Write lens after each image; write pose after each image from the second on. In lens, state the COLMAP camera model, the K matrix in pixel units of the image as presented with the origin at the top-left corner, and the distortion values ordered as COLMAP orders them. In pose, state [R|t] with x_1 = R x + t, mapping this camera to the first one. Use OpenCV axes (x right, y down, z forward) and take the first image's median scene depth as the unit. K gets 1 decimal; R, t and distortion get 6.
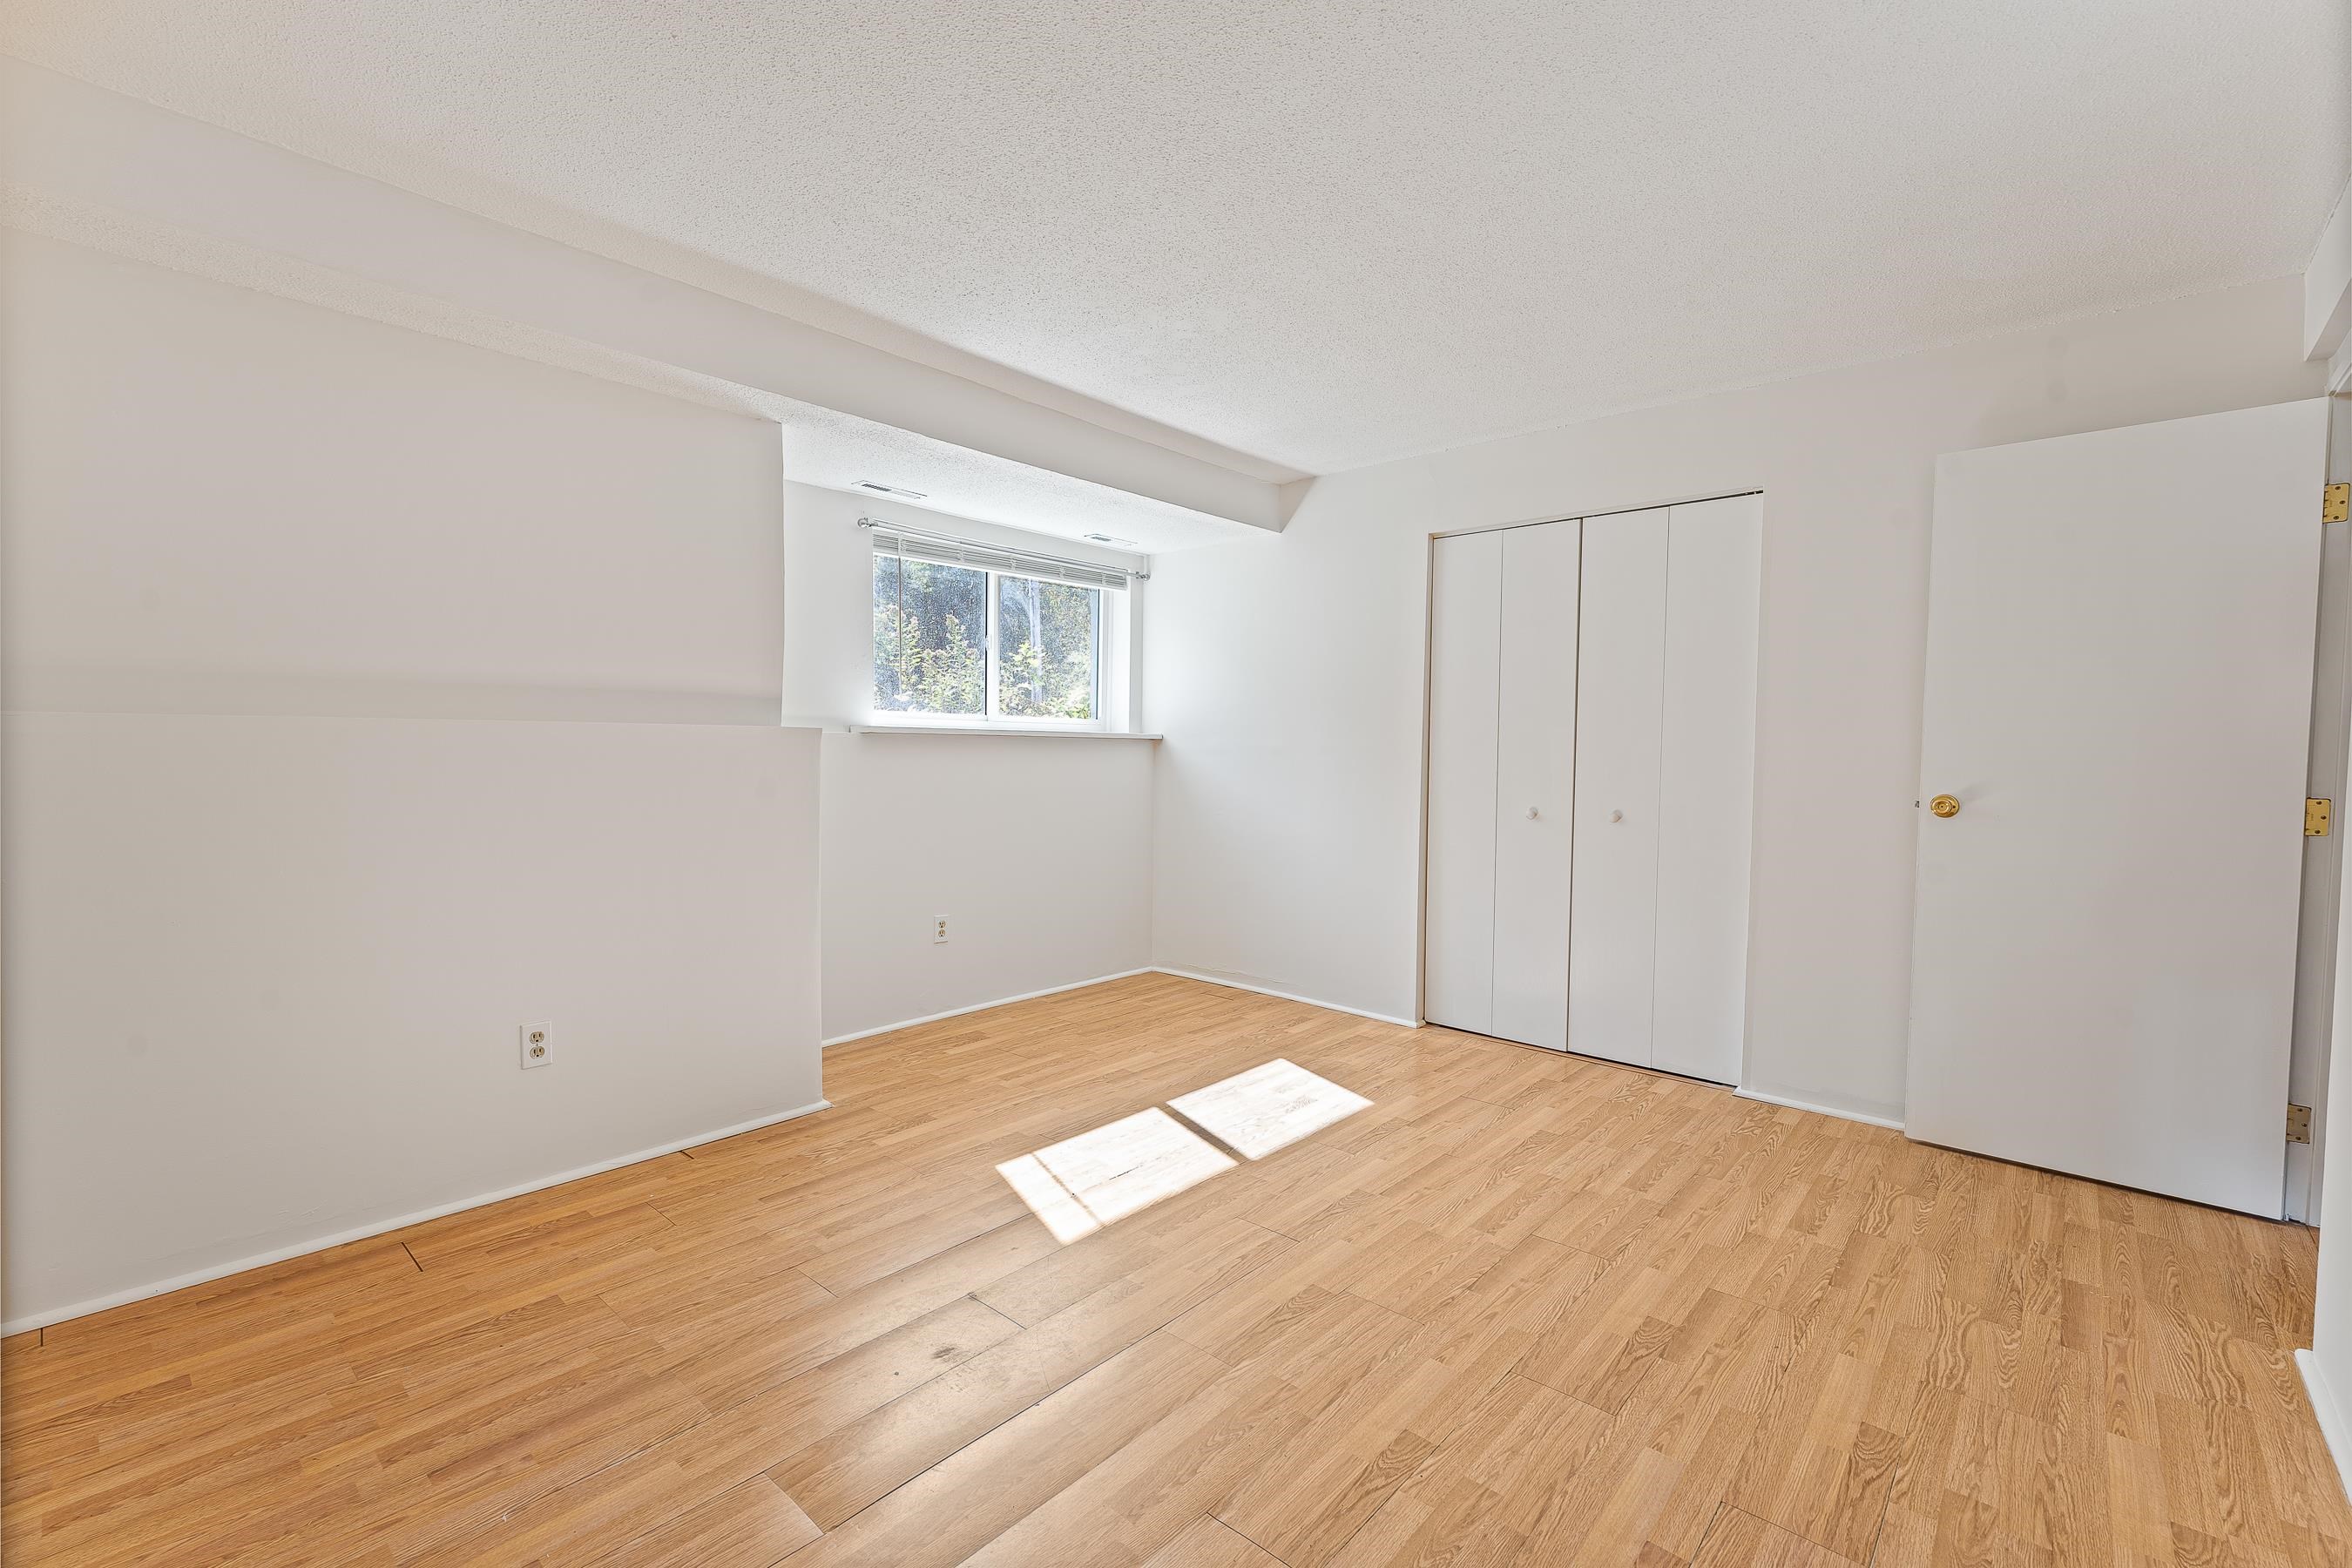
lens RADIAL K [[1003.6, 0, 1219.1], [0, 1003.6, 787.3], [0, 0, 1]] dist [-0.005547, 0.001058]
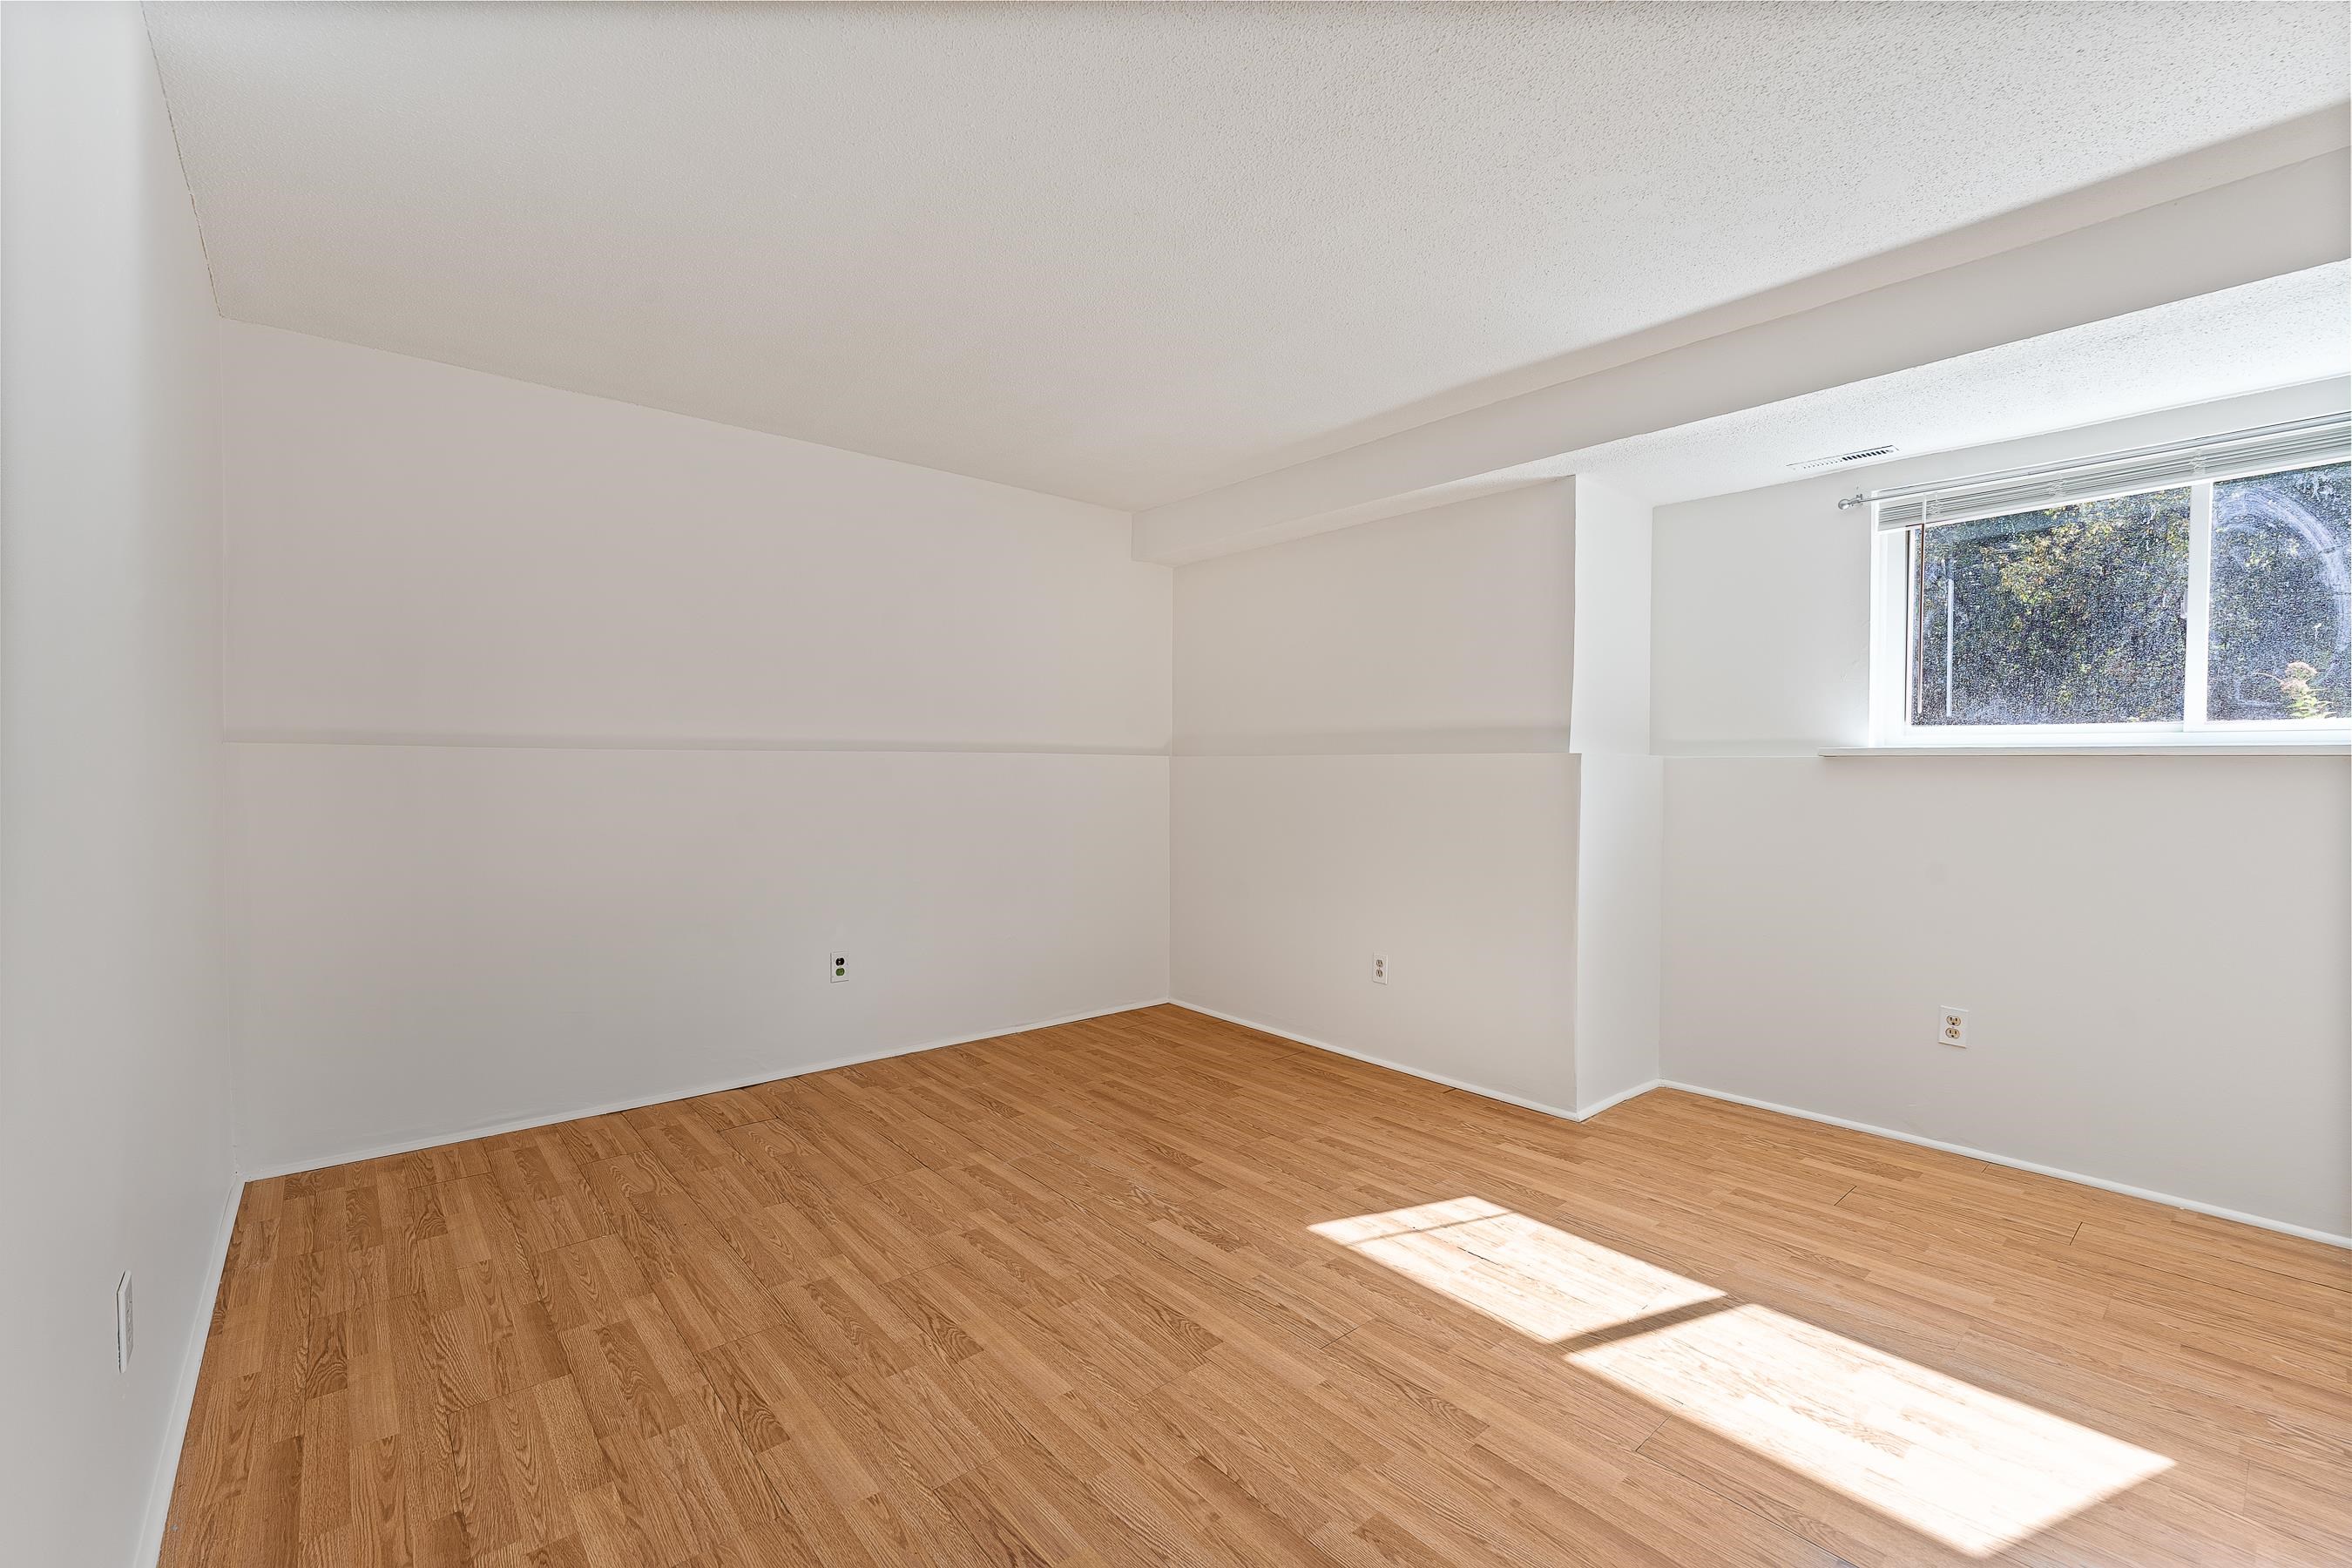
lens RADIAL K [[1003.6, 0, 1161.0], [0, 1003.6, 792.8], [0, 0, 1]] dist [-0.005547, 0.001058]
pose [[-0.163409, 0.017034, -0.986411, 0.795454], [-0.046297, 0.998617, 0.024915, -0.027663], [0.985471, 0.049739, -0.162394, 0.837863]]
